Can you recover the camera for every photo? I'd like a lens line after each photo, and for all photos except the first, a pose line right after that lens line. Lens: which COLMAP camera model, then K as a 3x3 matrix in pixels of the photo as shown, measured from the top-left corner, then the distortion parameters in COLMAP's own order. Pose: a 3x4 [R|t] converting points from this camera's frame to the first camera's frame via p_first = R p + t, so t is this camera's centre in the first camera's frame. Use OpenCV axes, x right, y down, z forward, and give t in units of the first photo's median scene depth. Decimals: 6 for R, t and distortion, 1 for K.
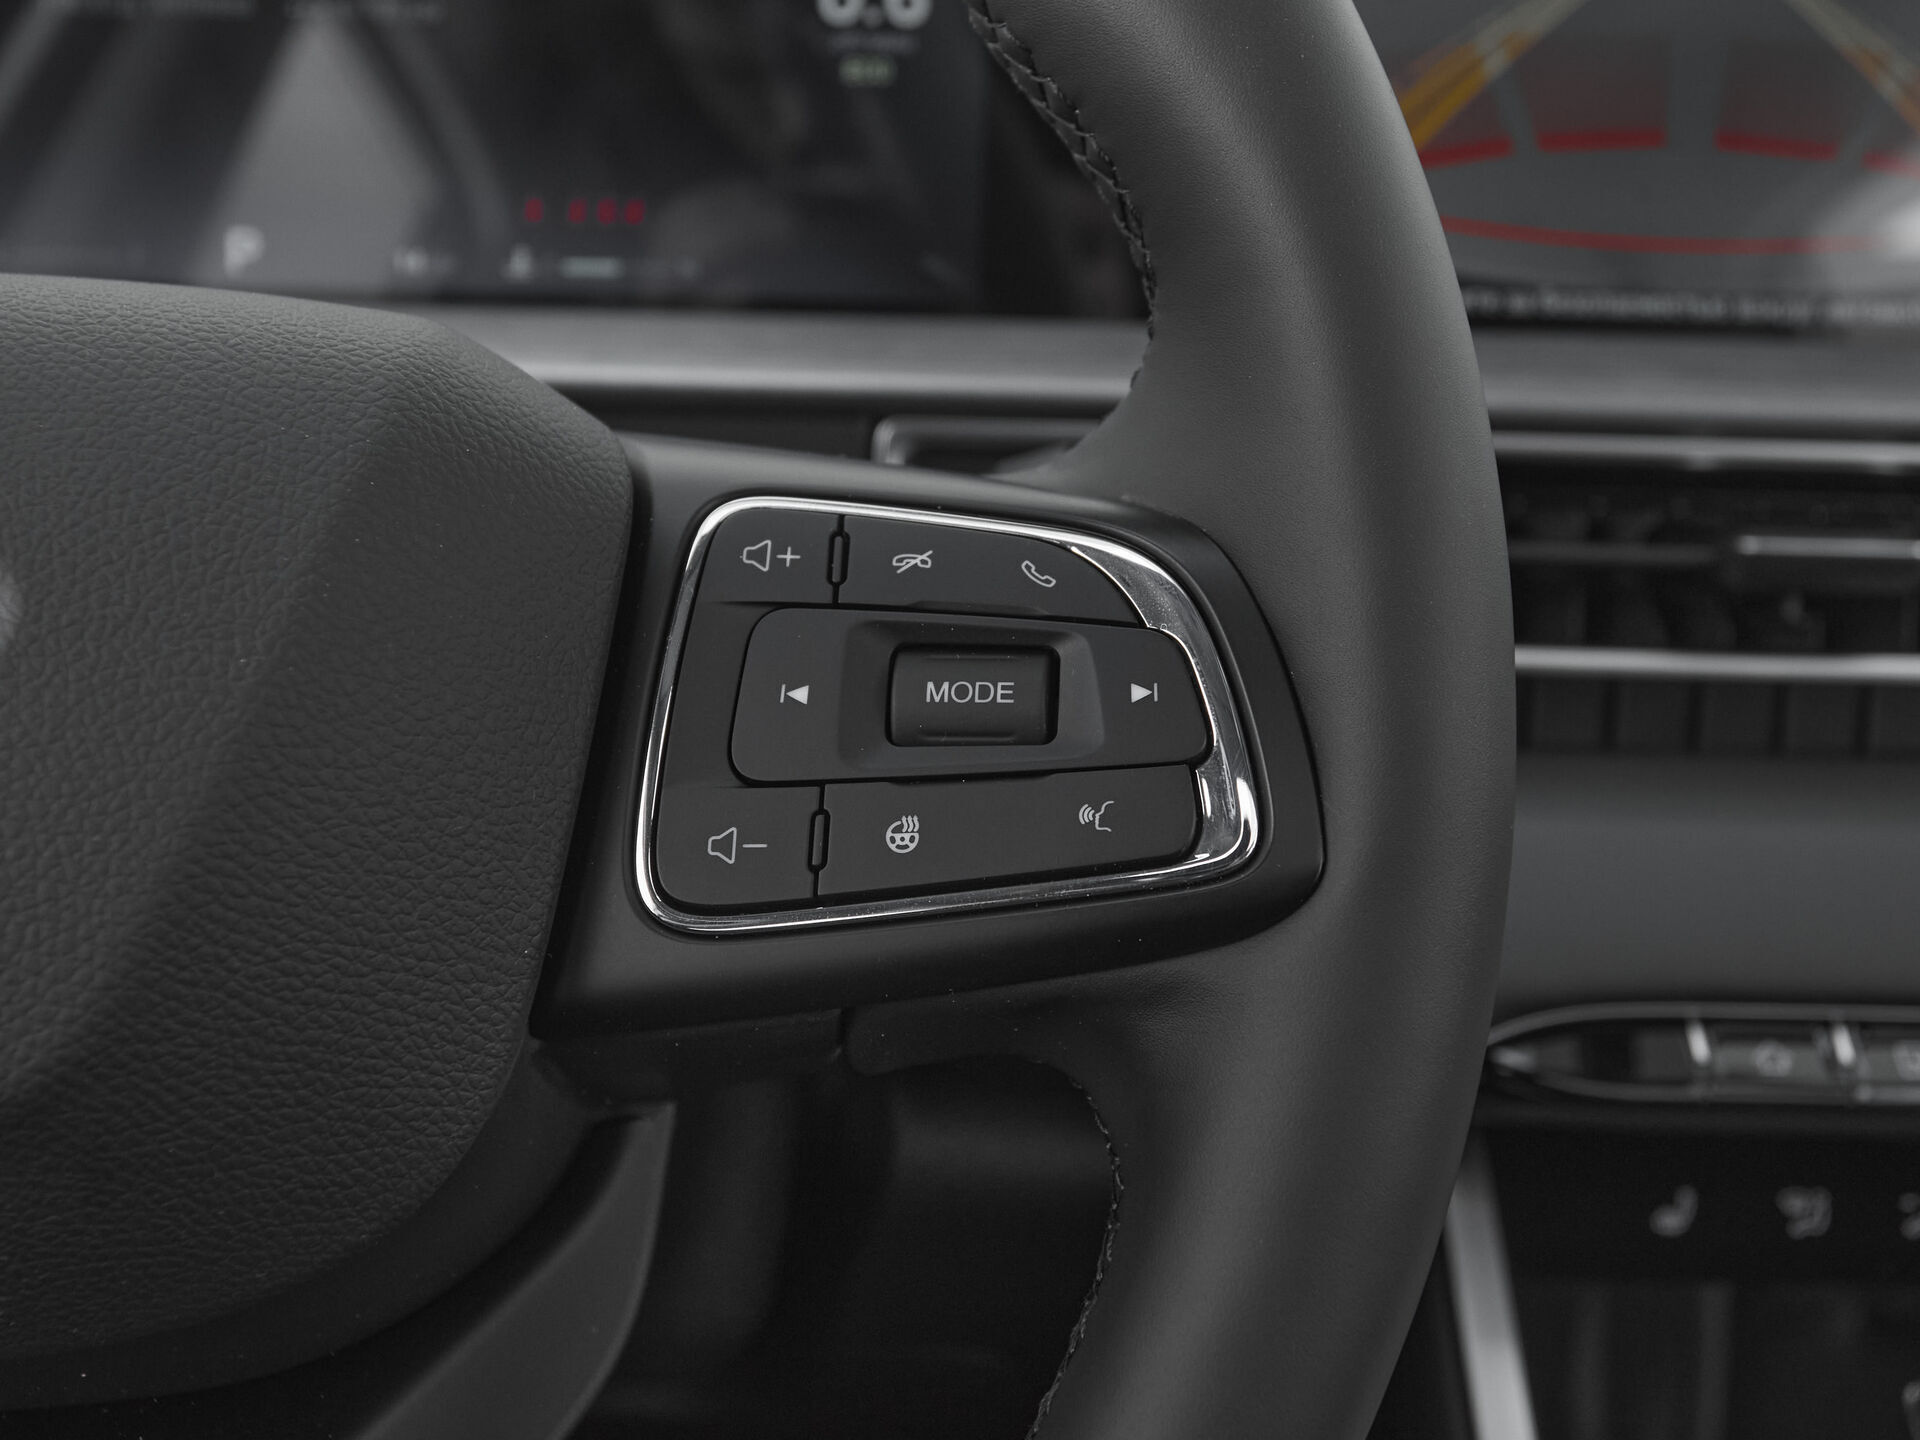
lens RADIAL K [[2528.2, 0, 934.8], [0, 2528.2, 636.3], [0, 0, 1]] dist [-0.058350, 0.000000]
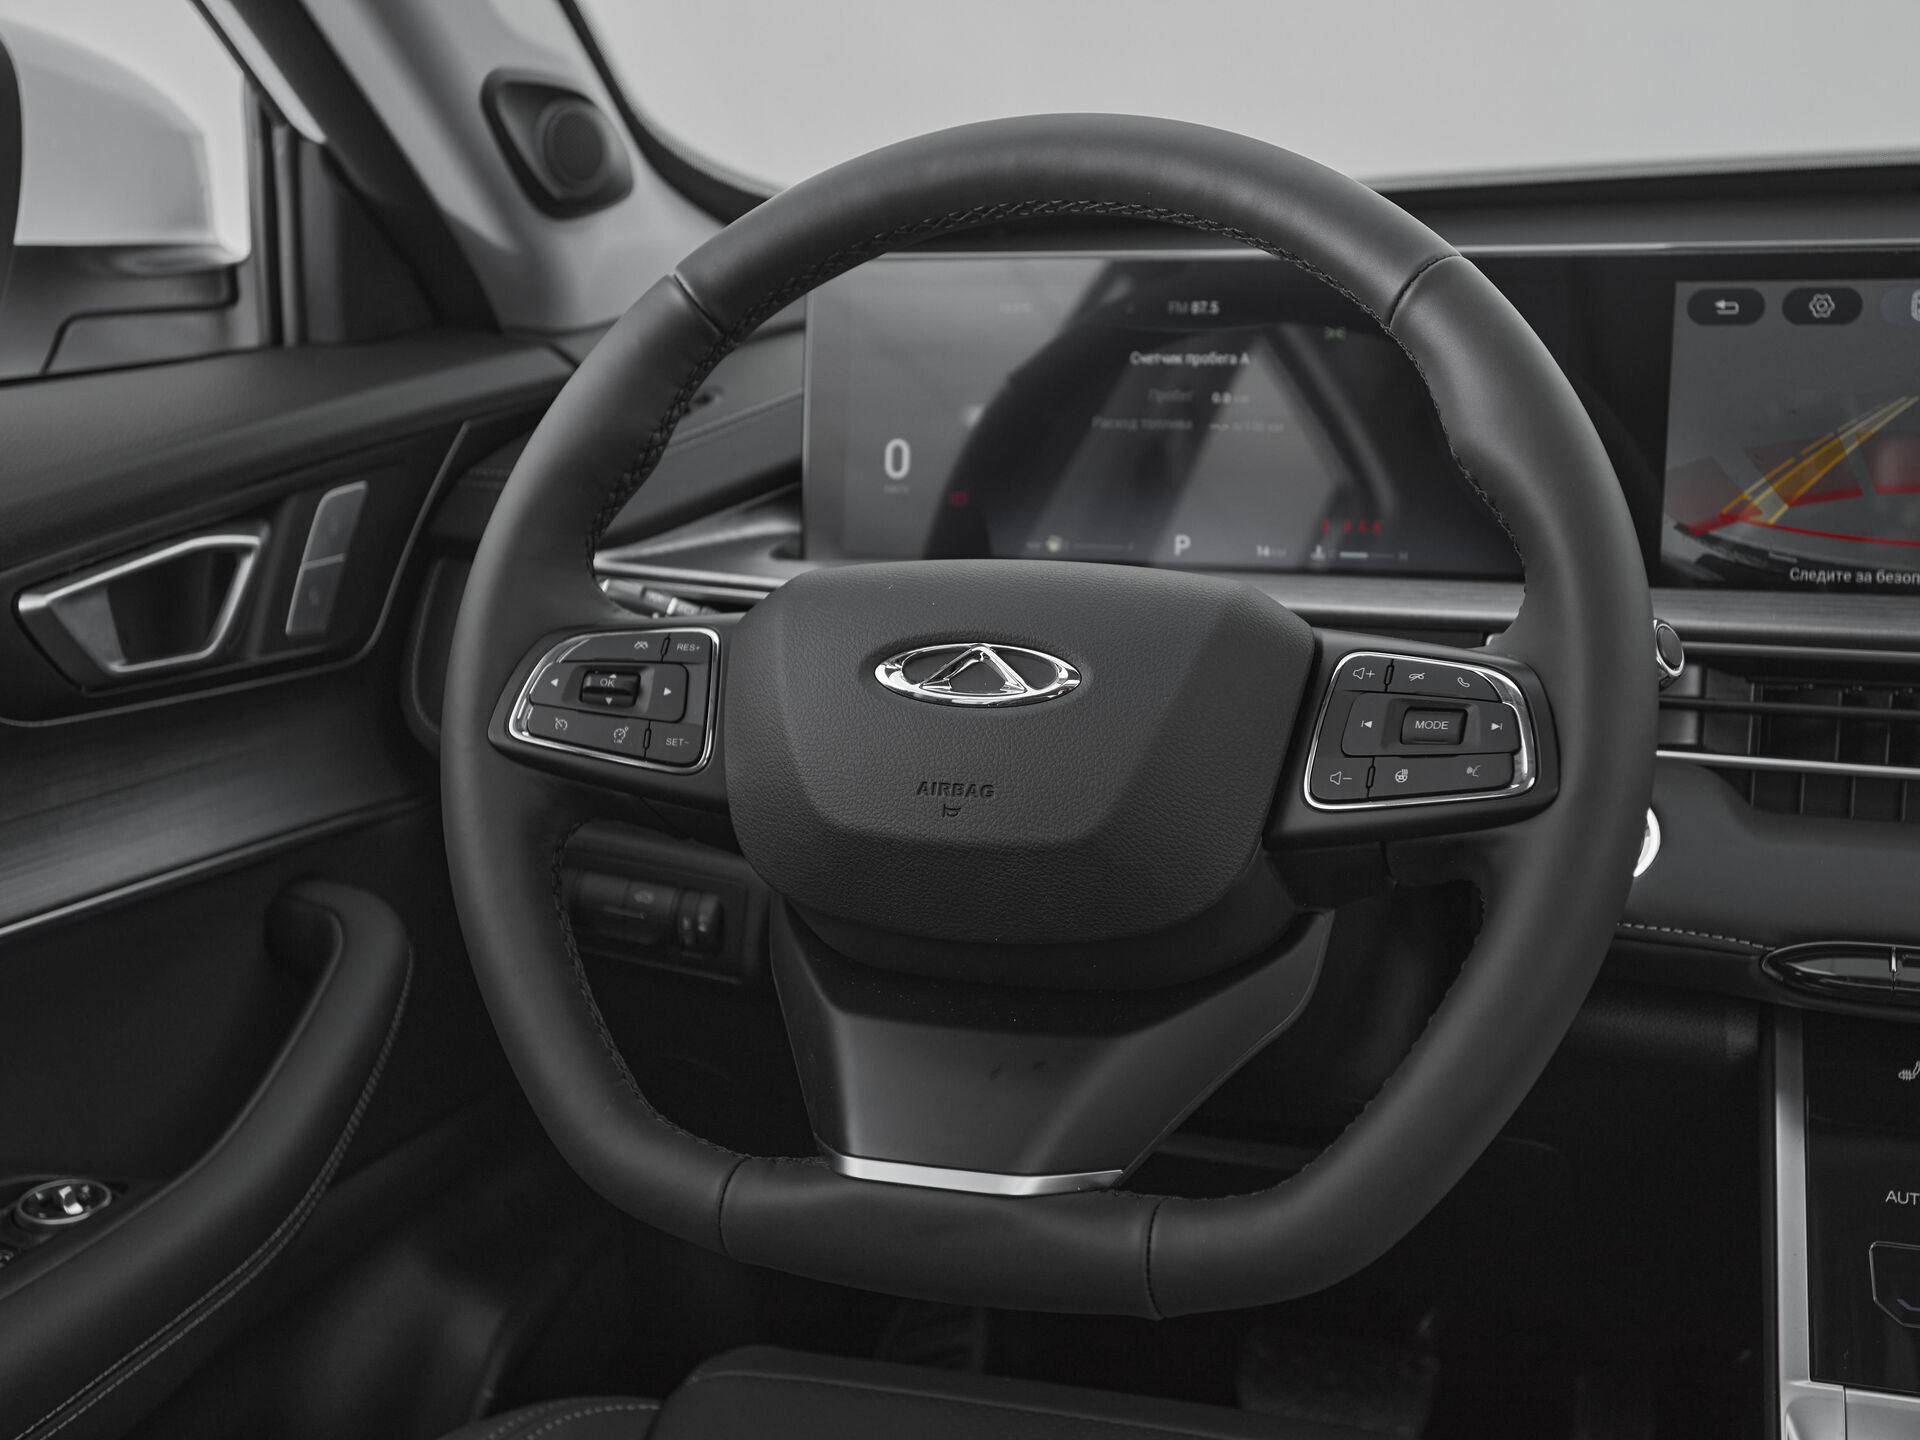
lens RADIAL K [[2332.2, 0, 964.4], [0, 2332.2, 717.5], [0, 0, 1]] dist [0.022666, 0.000000]
pose [[0.931972, 0.032446, -0.361076, 0.430409], [-0.055901, 0.996937, -0.054702, 0.171366], [0.358195, 0.071165, 0.930931, -1.419065]]
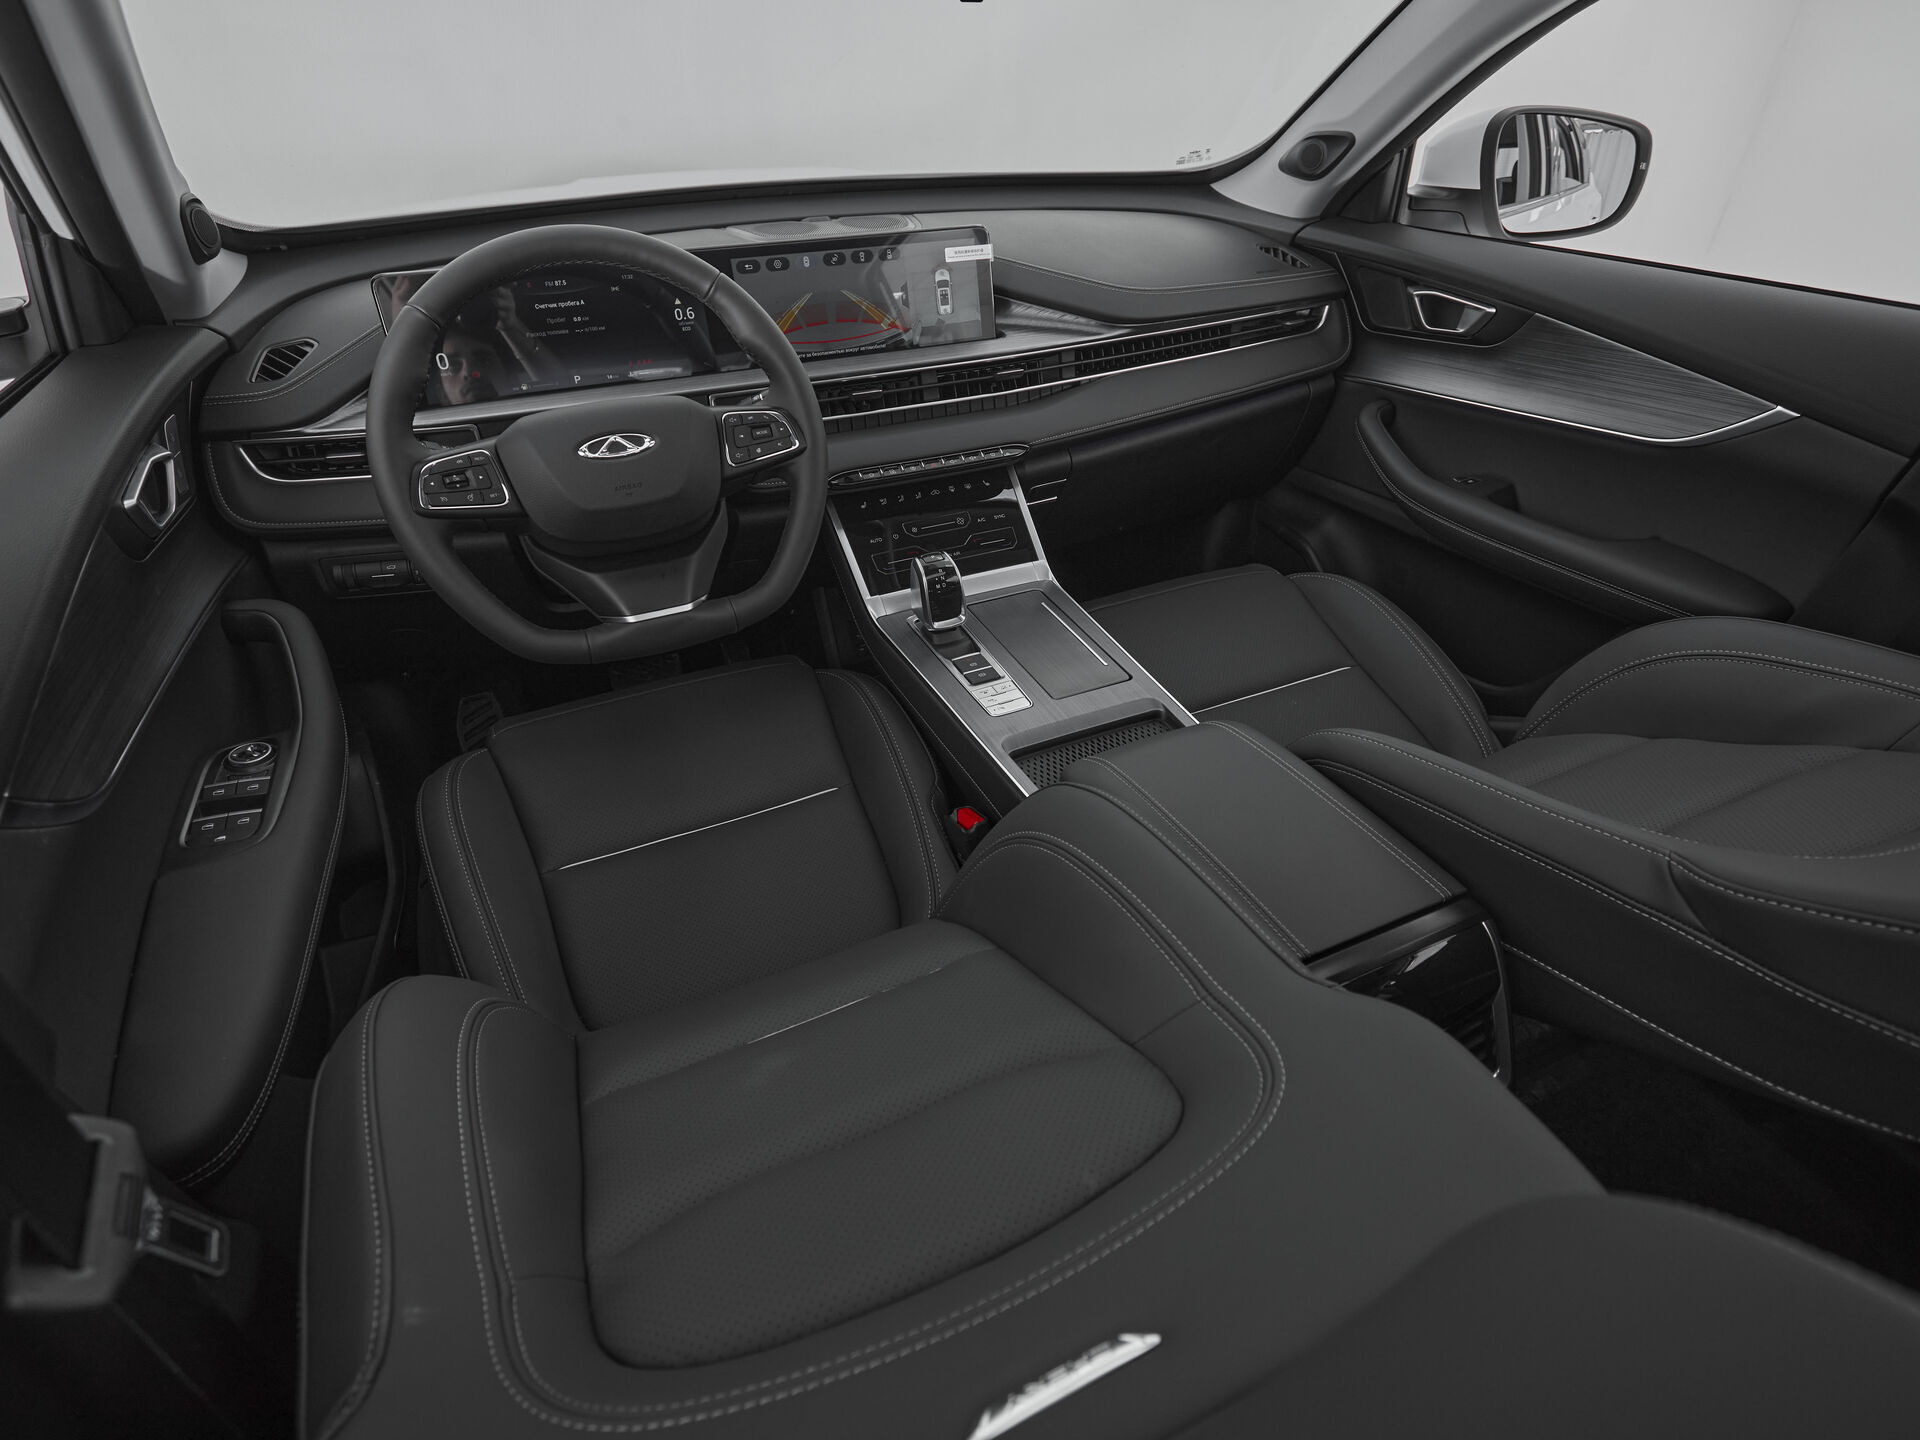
lens RADIAL K [[1000.7, 0, 970.4], [0, 1000.7, 708.2], [0, 0, 1]] dist [-0.001160, -0.000058]
pose [[0.918540, -0.249520, 0.306632, -0.596866], [0.155183, 0.940964, 0.300840, -0.009053], [-0.363596, -0.228749, 0.903035, -2.481213]]
